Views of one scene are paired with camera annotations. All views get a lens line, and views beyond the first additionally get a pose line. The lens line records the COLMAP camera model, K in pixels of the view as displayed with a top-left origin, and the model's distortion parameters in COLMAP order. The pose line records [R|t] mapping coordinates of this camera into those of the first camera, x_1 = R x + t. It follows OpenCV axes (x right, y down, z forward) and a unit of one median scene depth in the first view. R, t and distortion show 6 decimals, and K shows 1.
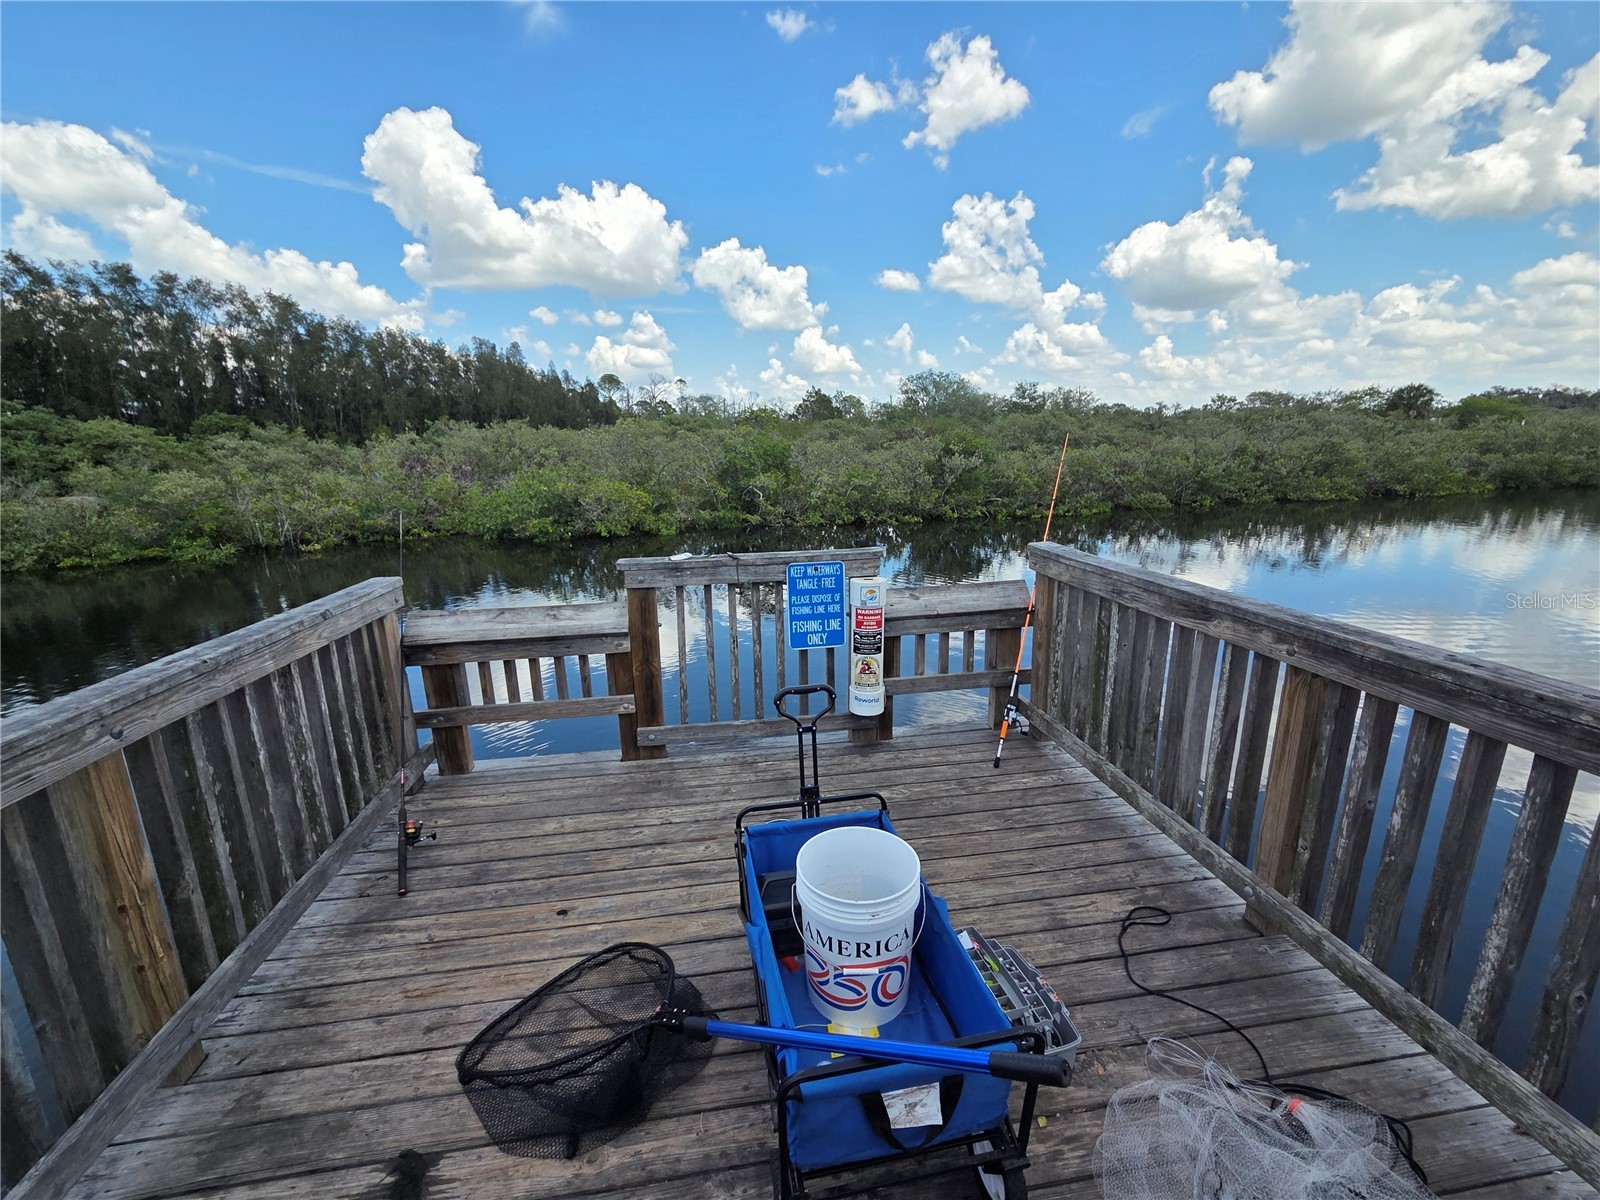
lens RADIAL K [[649.0, 0, 804.1], [0, 649.0, 608.6], [0, 0, 1]] dist [-0.000173, 0.000064]
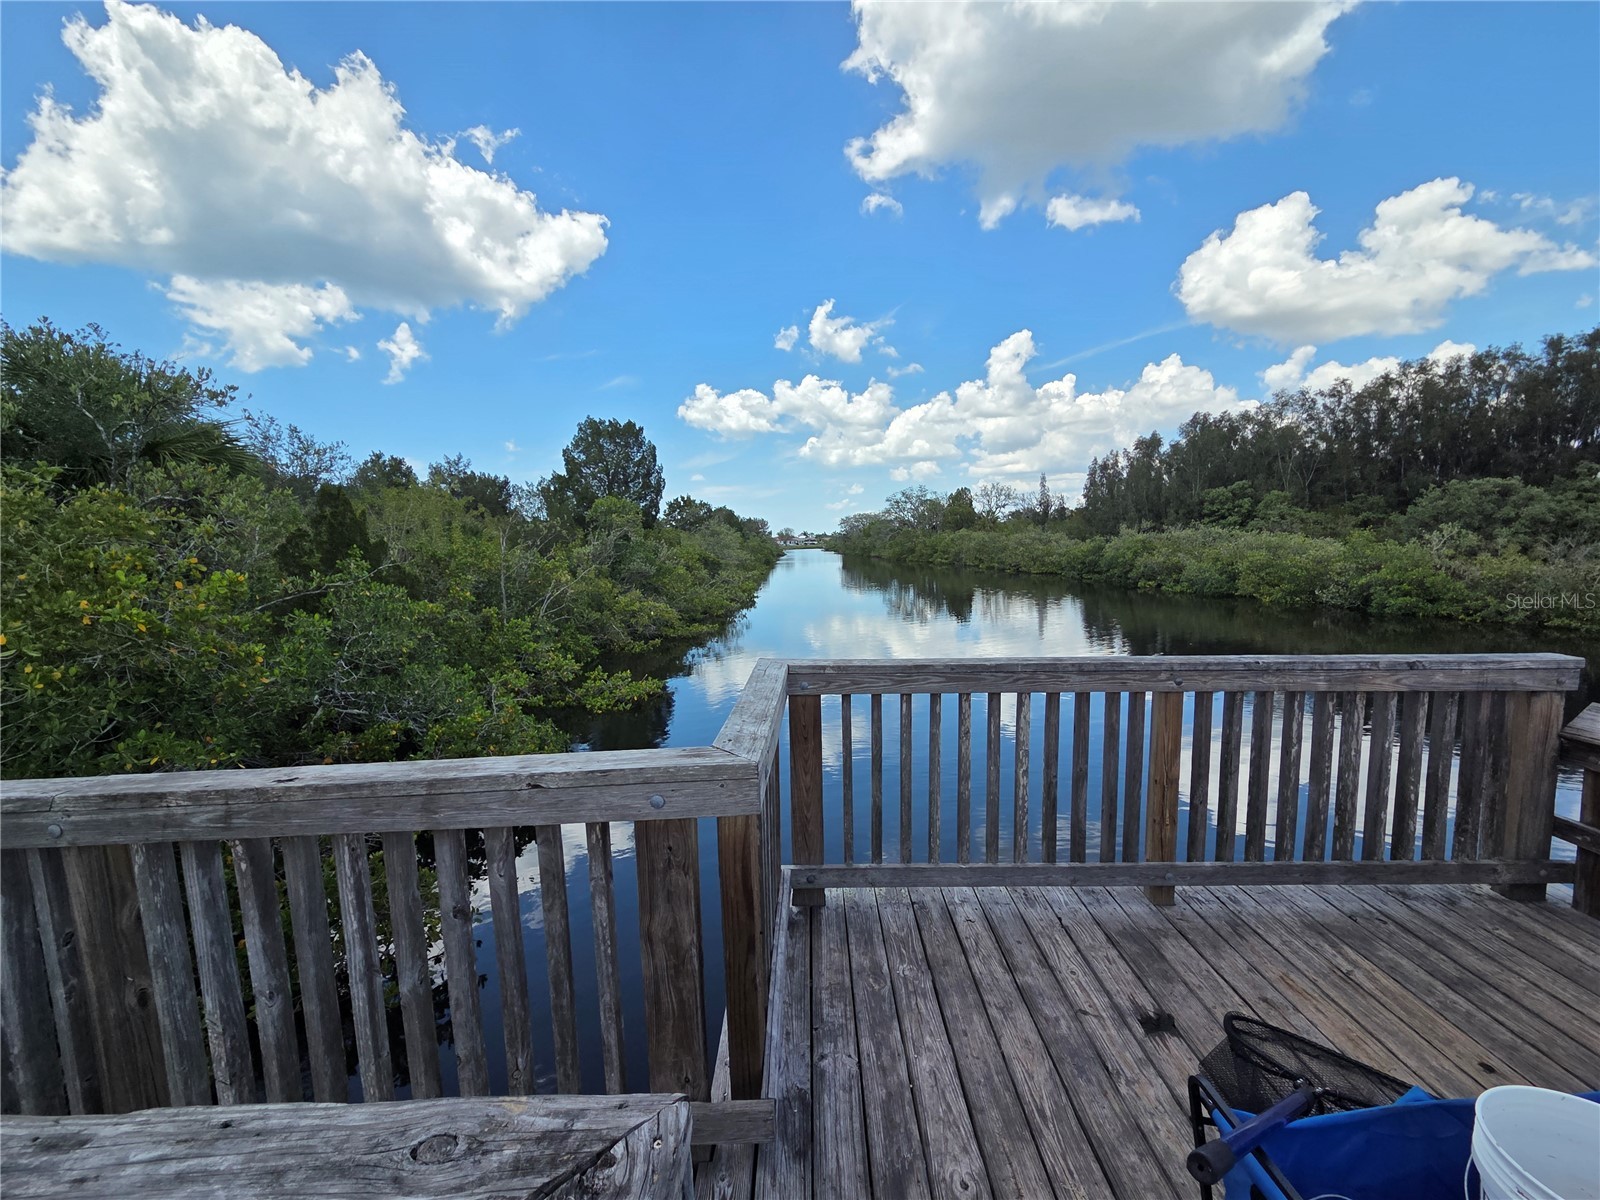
lens RADIAL K [[649.0, 0, 806.0], [0, 649.0, 608.0], [0, 0, 1]] dist [-0.000173, 0.000064]
pose [[-0.156757, 0.121768, -0.980102, 0.552336], [-0.211699, 0.965162, 0.153771, -0.039256], [0.964682, 0.231591, -0.125518, 0.156550]]
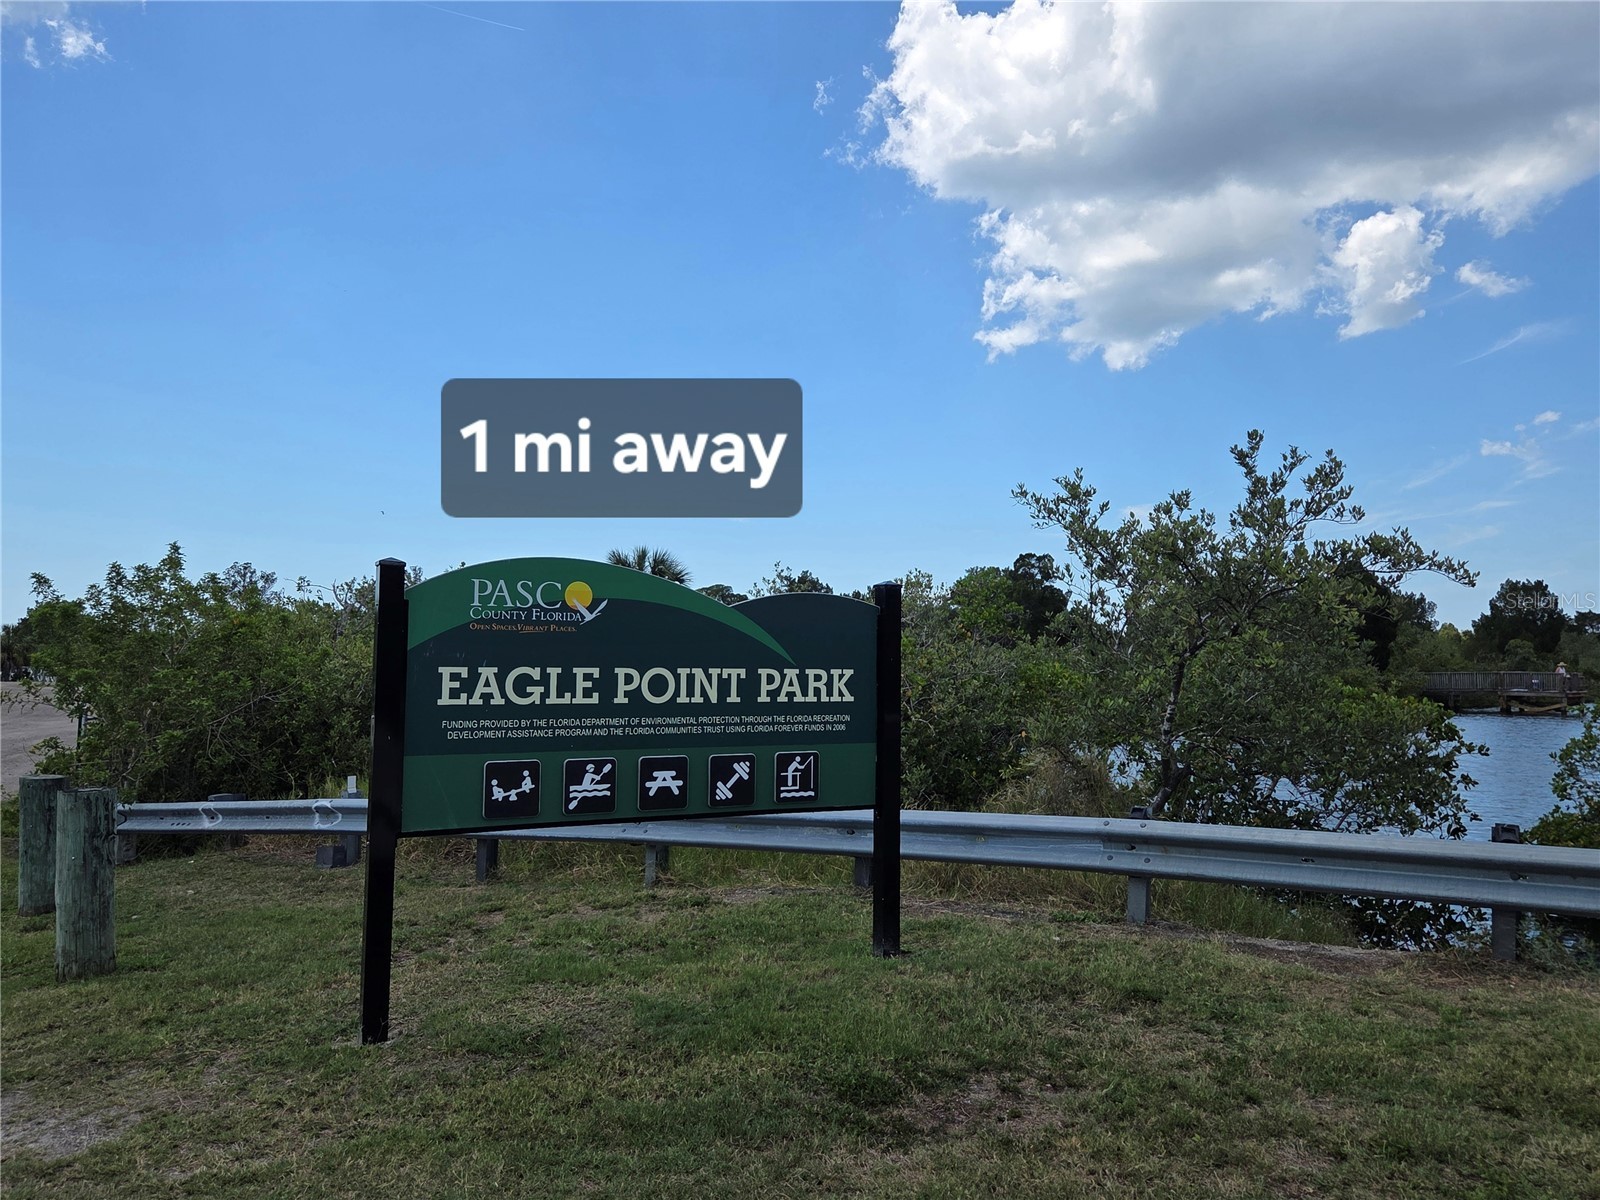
lens RADIAL K [[1261.7, 0, 800.6], [0, 1261.7, 598.0], [0, 0, 1]] dist [-0.003221, -0.000961]
pose [[-0.837845, -0.020005, -0.545541, 1.673358], [-0.129367, 0.978139, 0.162814, -0.194707], [0.530358, 0.206988, -0.822117, 0.729128]]
